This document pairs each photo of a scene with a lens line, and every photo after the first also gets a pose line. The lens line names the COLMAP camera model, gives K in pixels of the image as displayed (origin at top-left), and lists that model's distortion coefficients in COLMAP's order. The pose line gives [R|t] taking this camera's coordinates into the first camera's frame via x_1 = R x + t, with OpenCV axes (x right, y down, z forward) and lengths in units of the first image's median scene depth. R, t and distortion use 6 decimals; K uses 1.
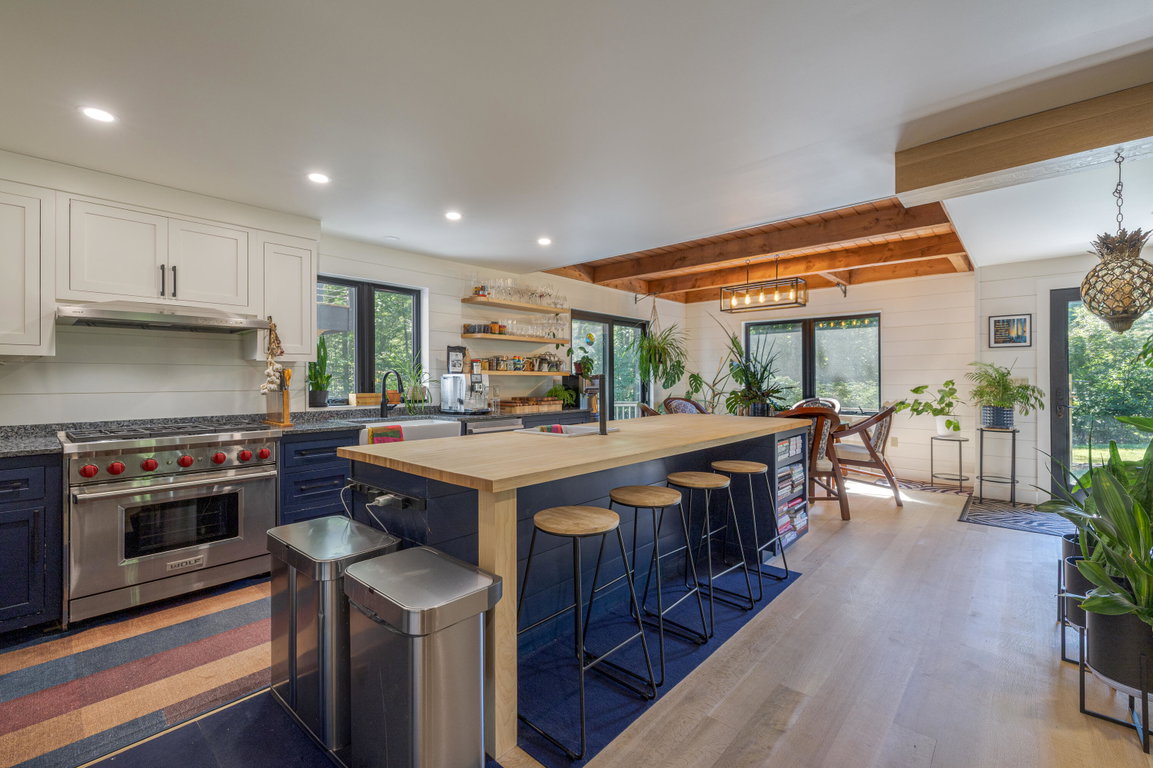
lens RADIAL K [[496.2, 0, 573.9], [0, 496.2, 378.1], [0, 0, 1]] dist [-0.000187, -0.000893]
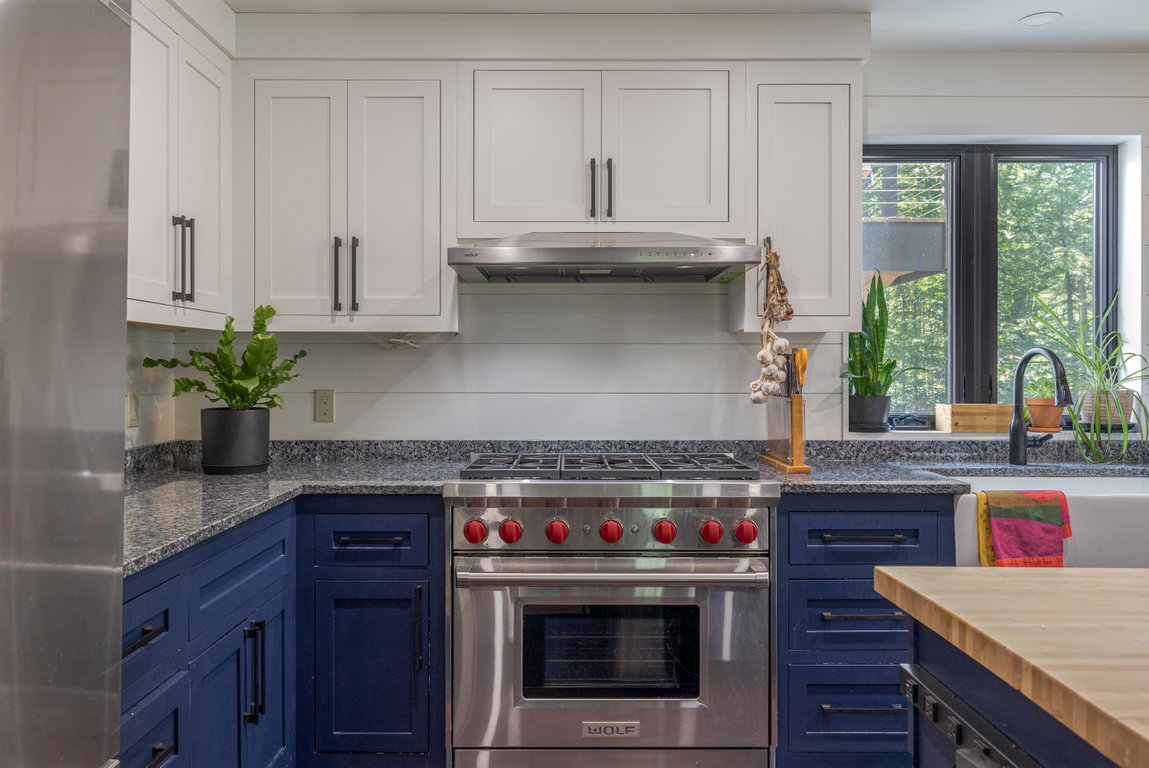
lens RADIAL K [[885.0, 0, 575.2], [0, 885.0, 376.1], [0, 0, 1]] dist [0.007083, 0.005117]
pose [[0.673498, 0.006111, -0.739164, -0.076609], [-0.000490, 0.999969, 0.007821, 0.000708], [0.739189, -0.004905, 0.673480, 0.205079]]
